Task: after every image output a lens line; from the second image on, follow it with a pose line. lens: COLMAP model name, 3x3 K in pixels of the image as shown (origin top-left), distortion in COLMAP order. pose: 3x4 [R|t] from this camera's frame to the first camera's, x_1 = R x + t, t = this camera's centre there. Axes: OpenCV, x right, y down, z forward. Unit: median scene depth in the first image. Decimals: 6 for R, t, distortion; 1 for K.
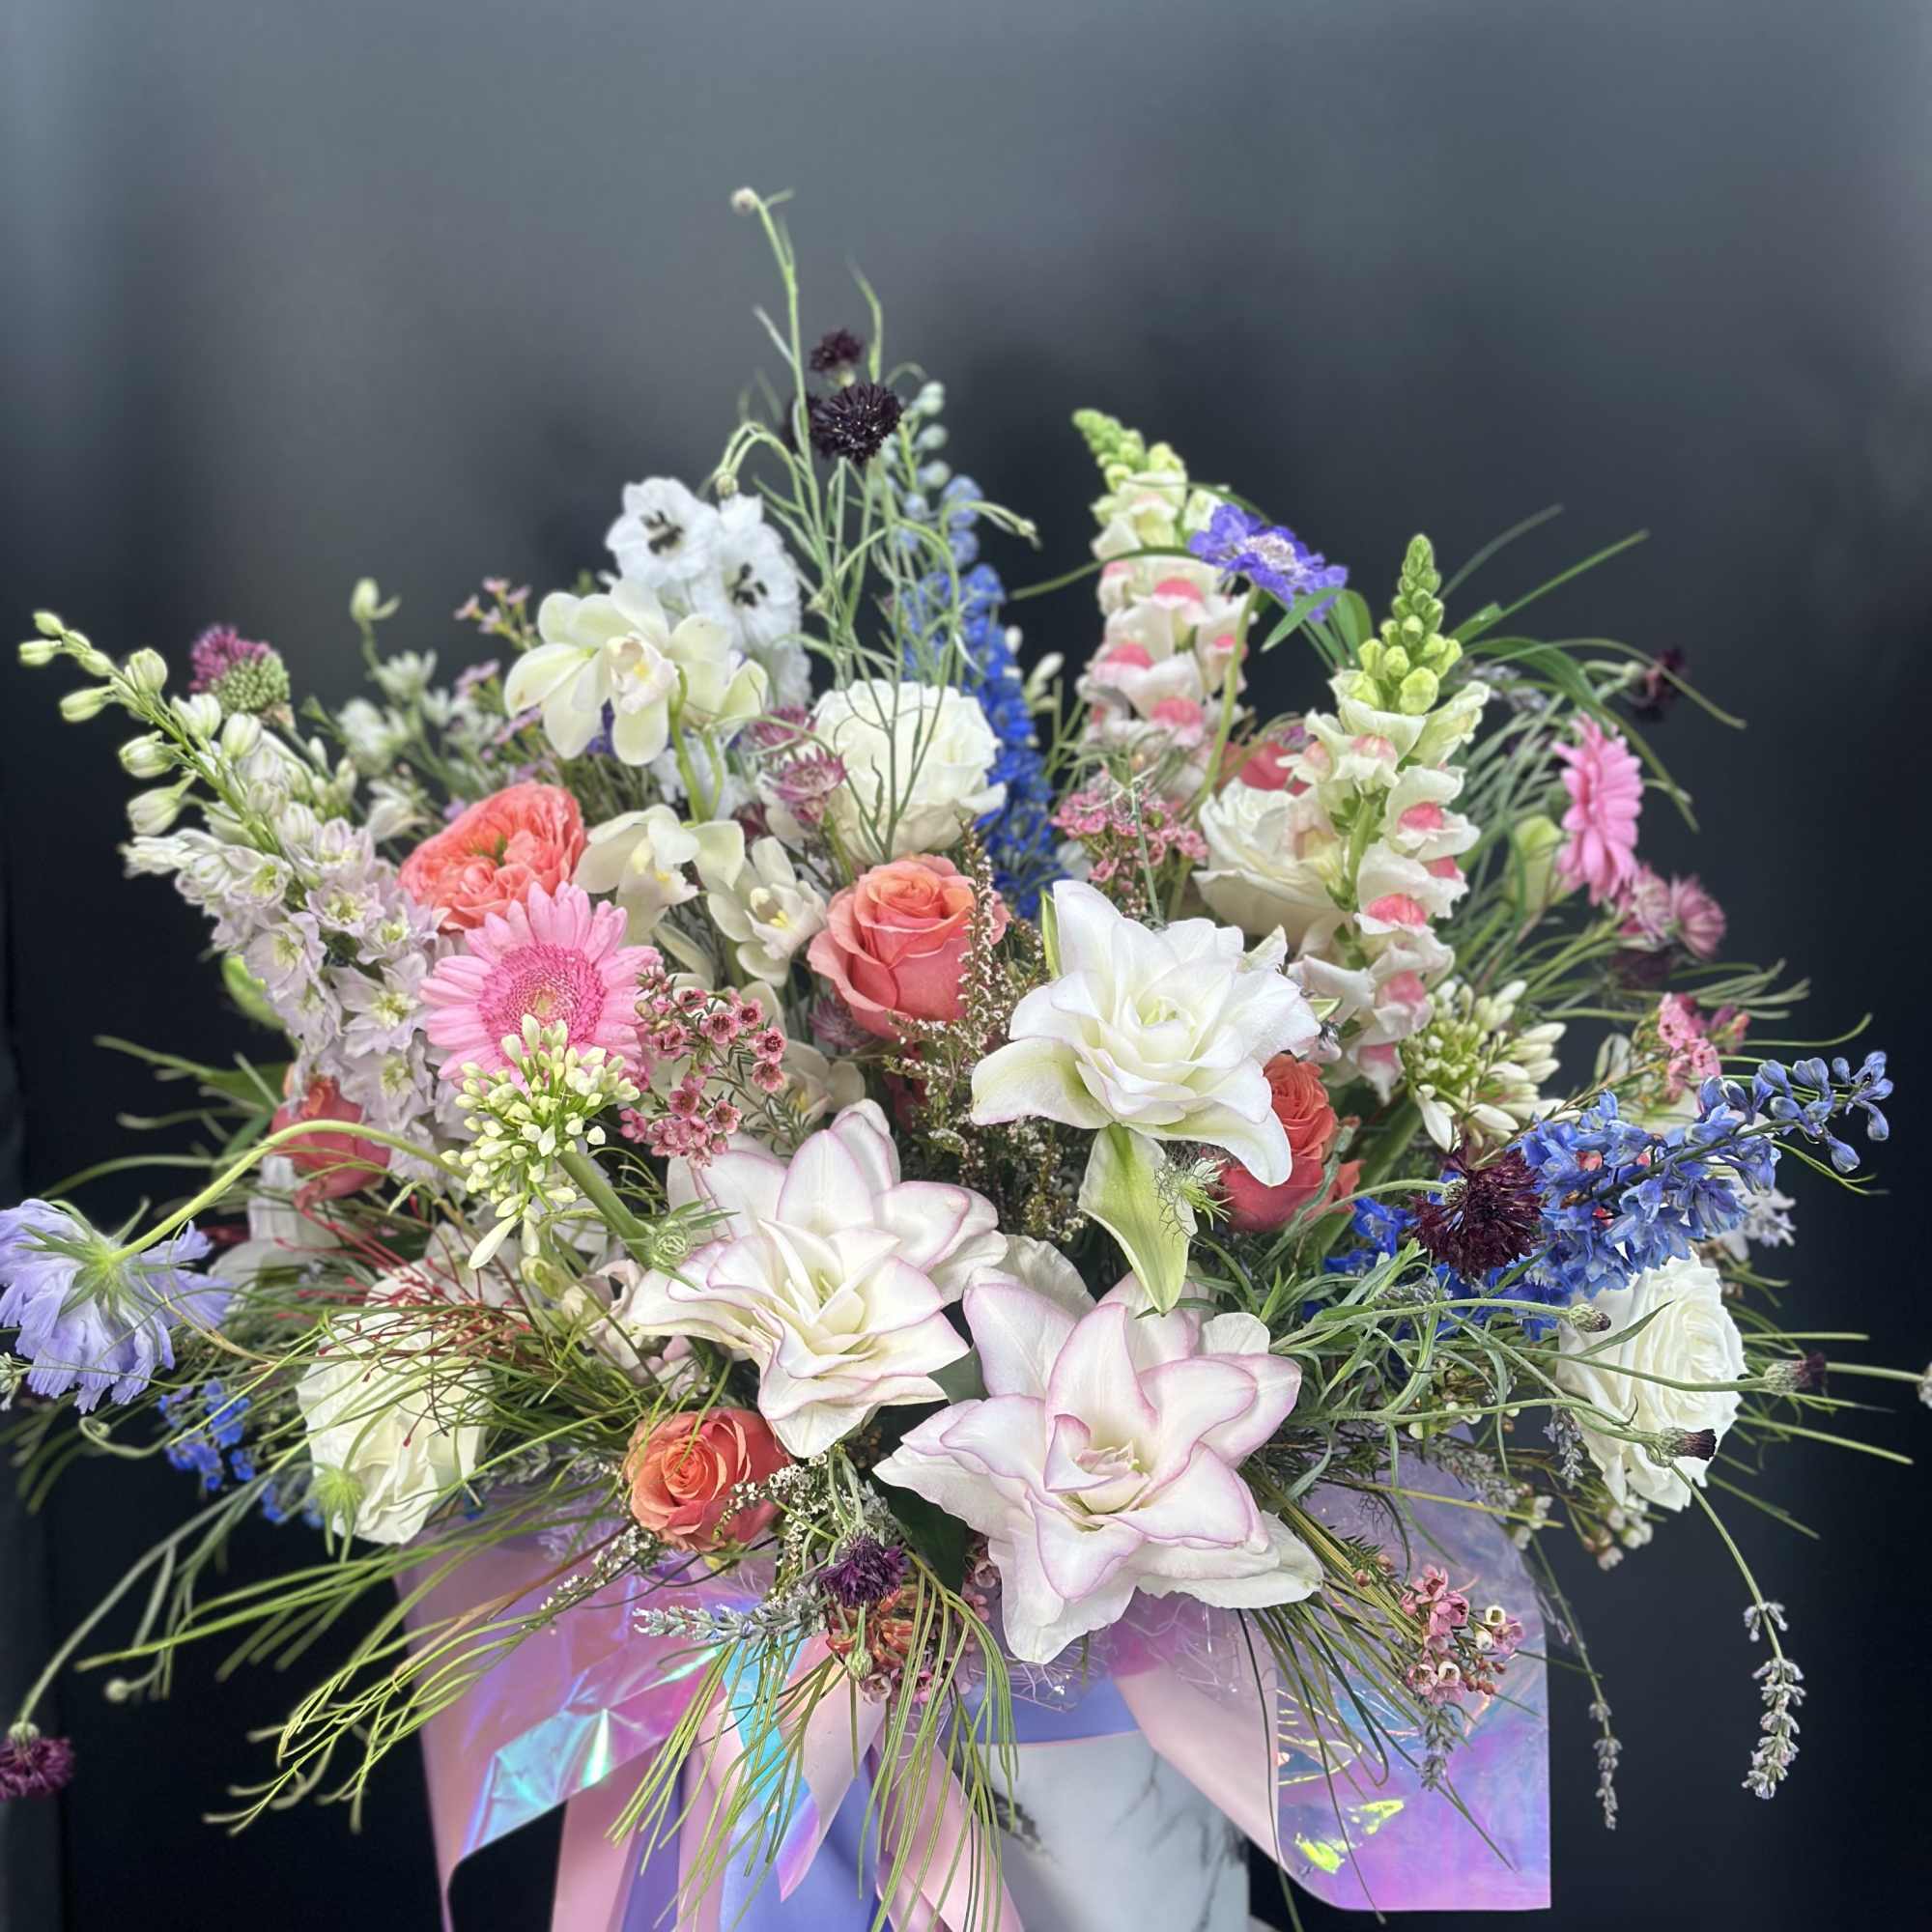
lens RADIAL K [[3583.7, 0, 933.1], [0, 3583.7, 968.9], [0, 0, 1]] dist [0.142362, 0.000000]
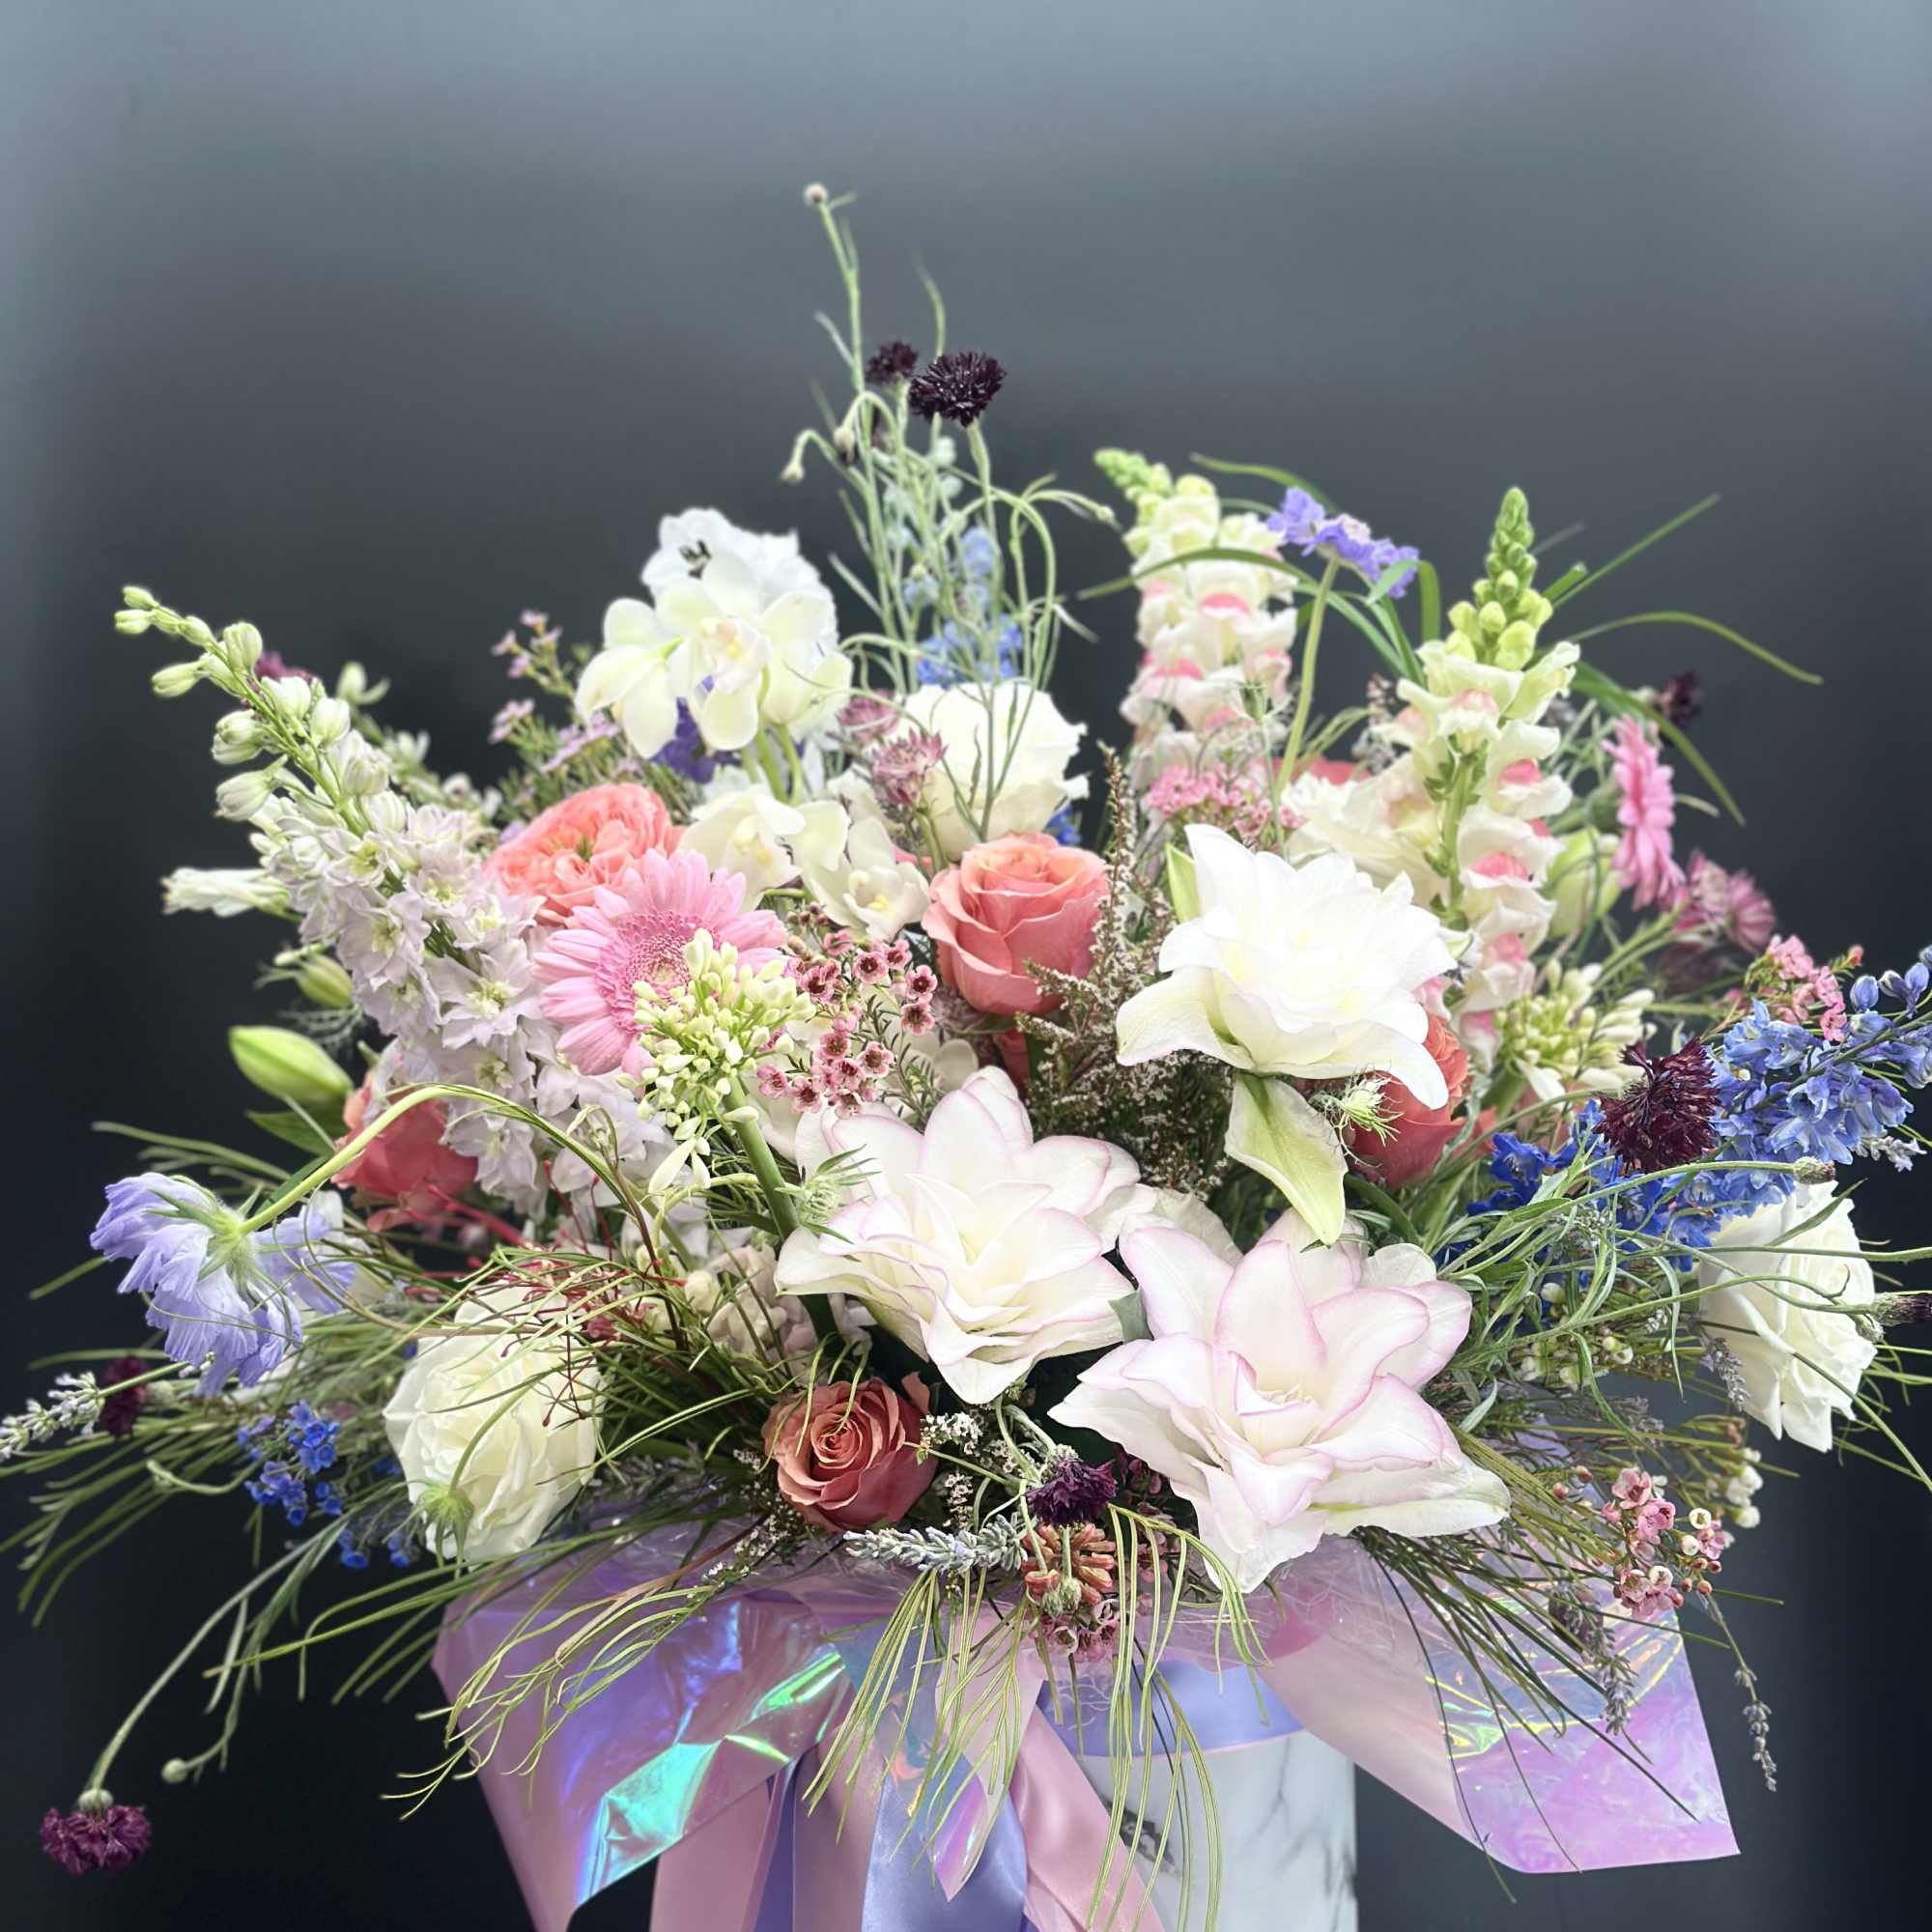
lens RADIAL K [[3583.7, 0, 980.0], [0, 3583.7, 970.0], [0, 0, 1]] dist [0.142362, 0.000000]
pose [[0.992566, -0.029606, 0.118049, -0.134542], [0.043854, 0.991806, -0.119990, 0.125984], [-0.113529, 0.124275, 0.985732, 0.031958]]
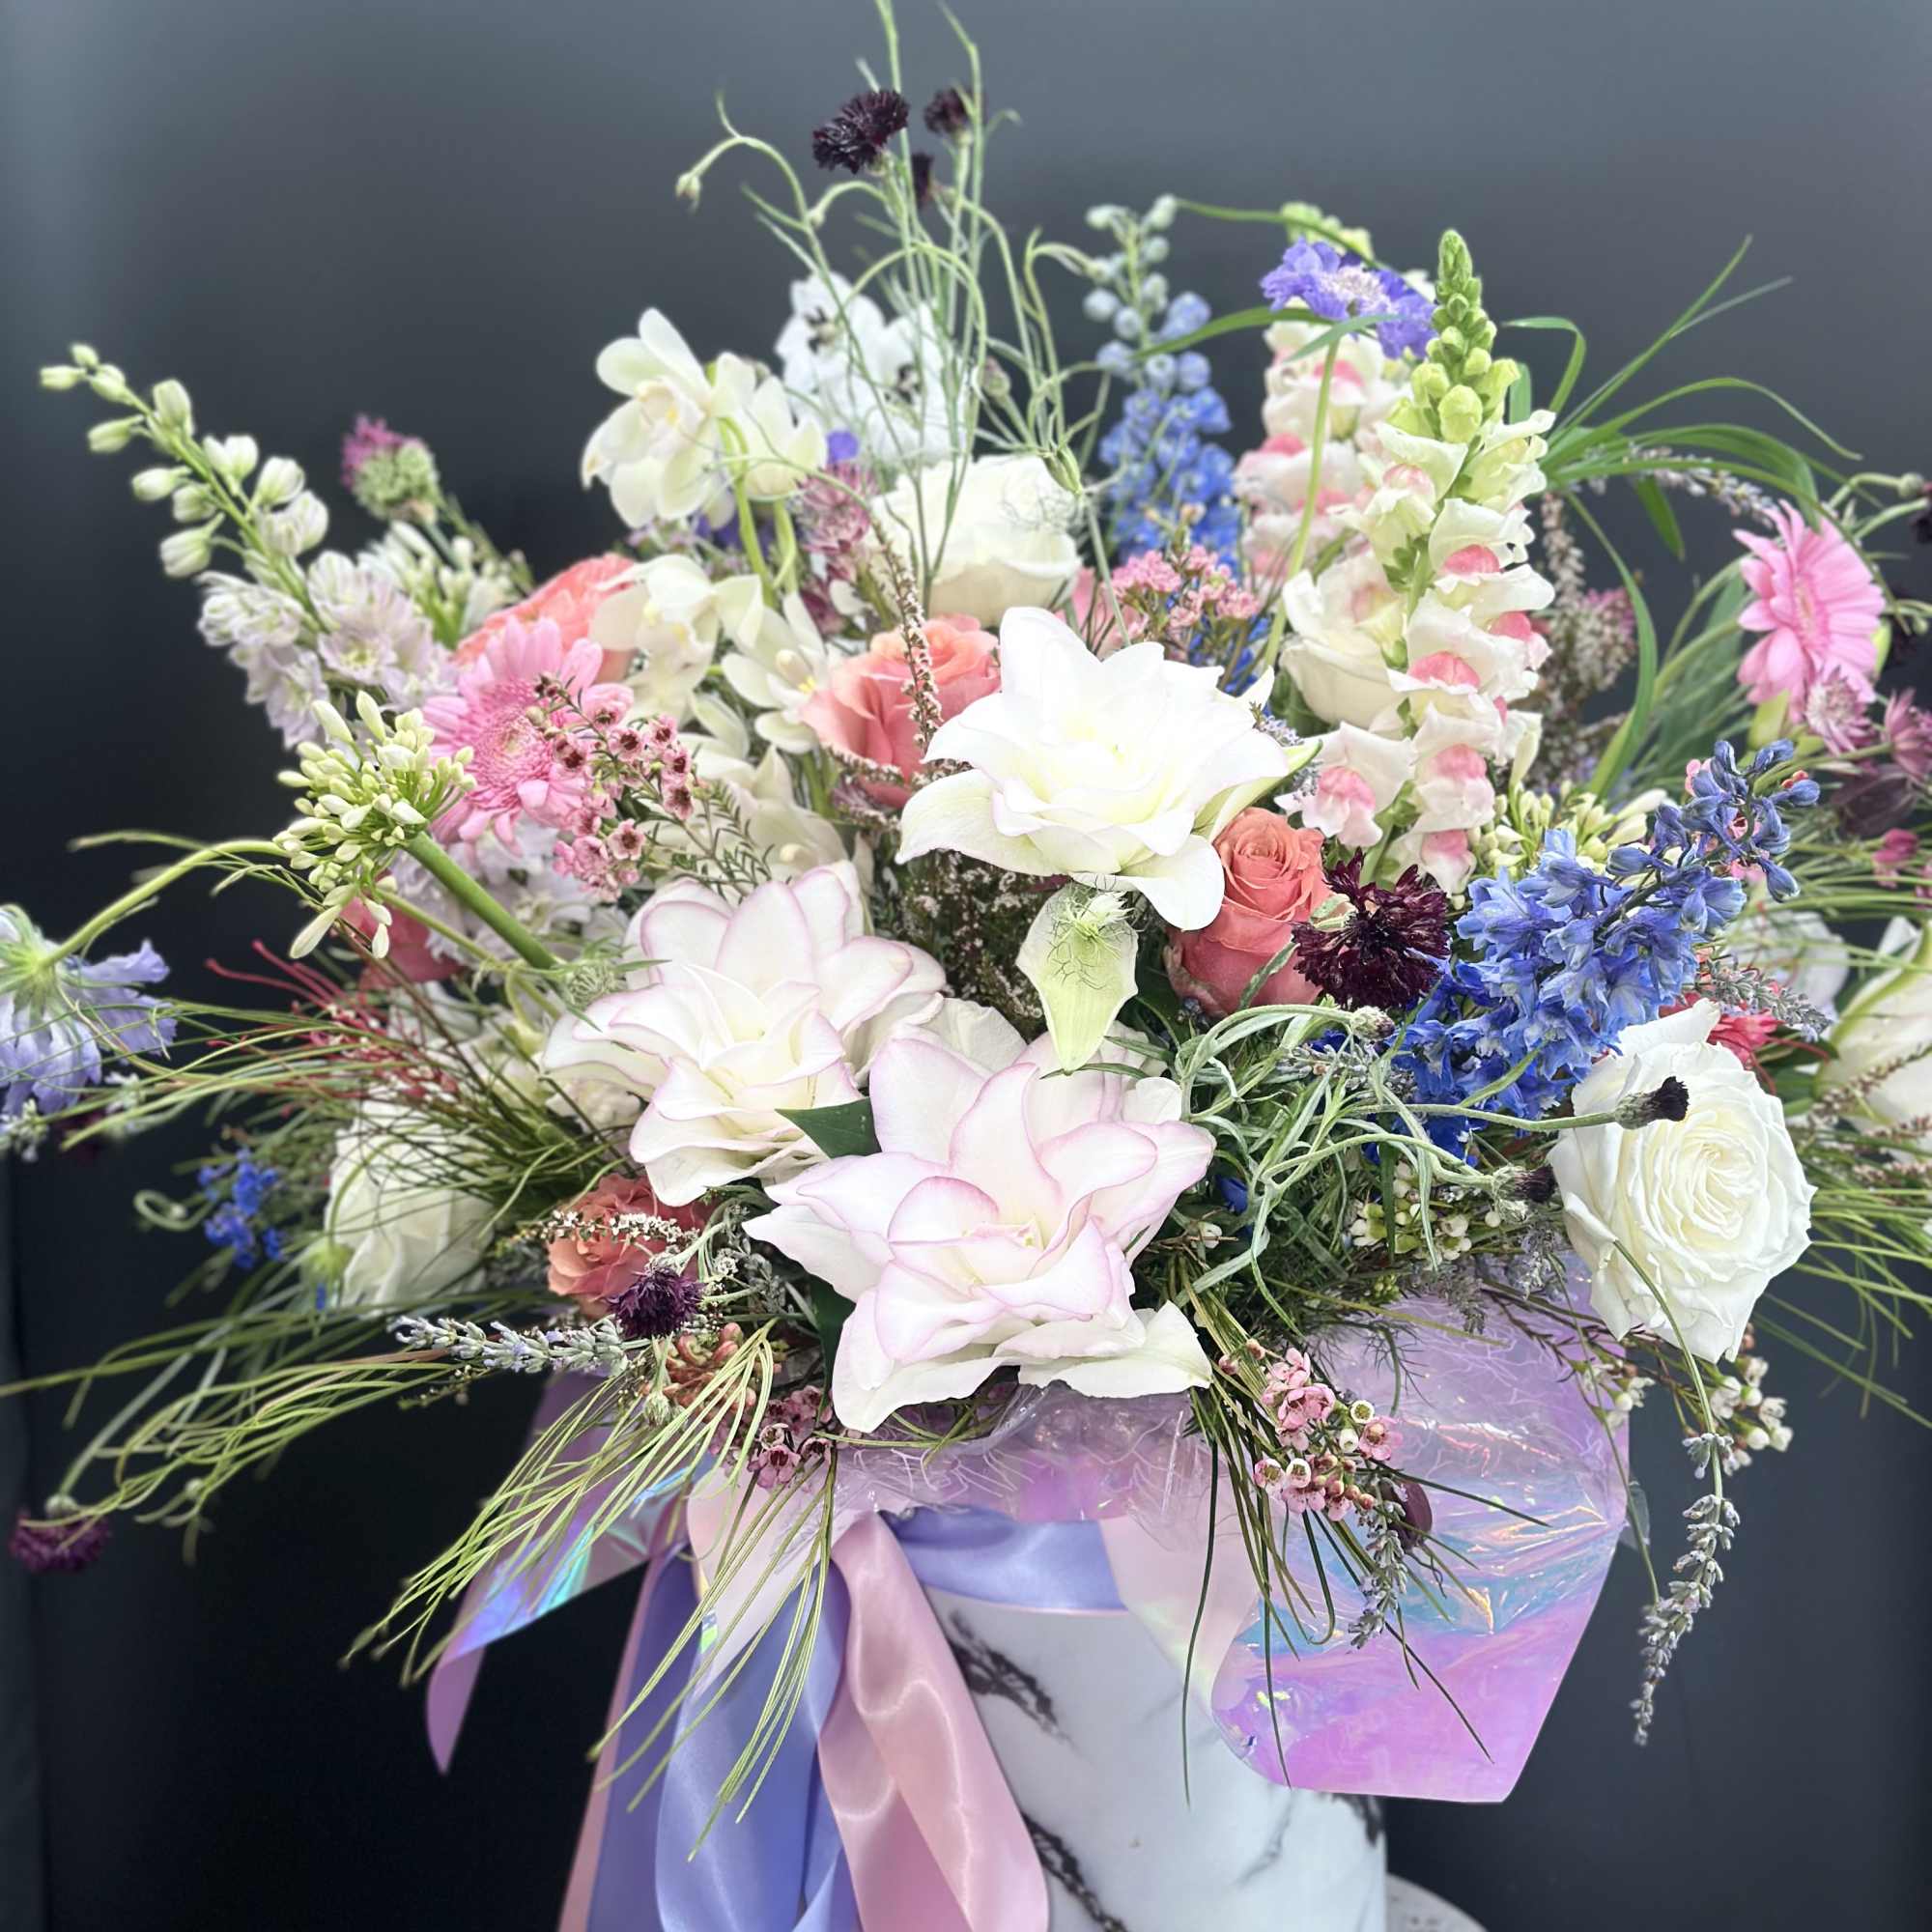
lens RADIAL K [[3583.7, 0, 966.2], [0, 3583.7, 958.9], [0, 0, 1]] dist [0.142362, 0.000000]
pose [[0.950980, 0.033291, -0.307456, 0.292135], [-0.057784, 0.995808, -0.070907, 0.123733], [0.303807, 0.085197, 0.948917, 0.134346]]
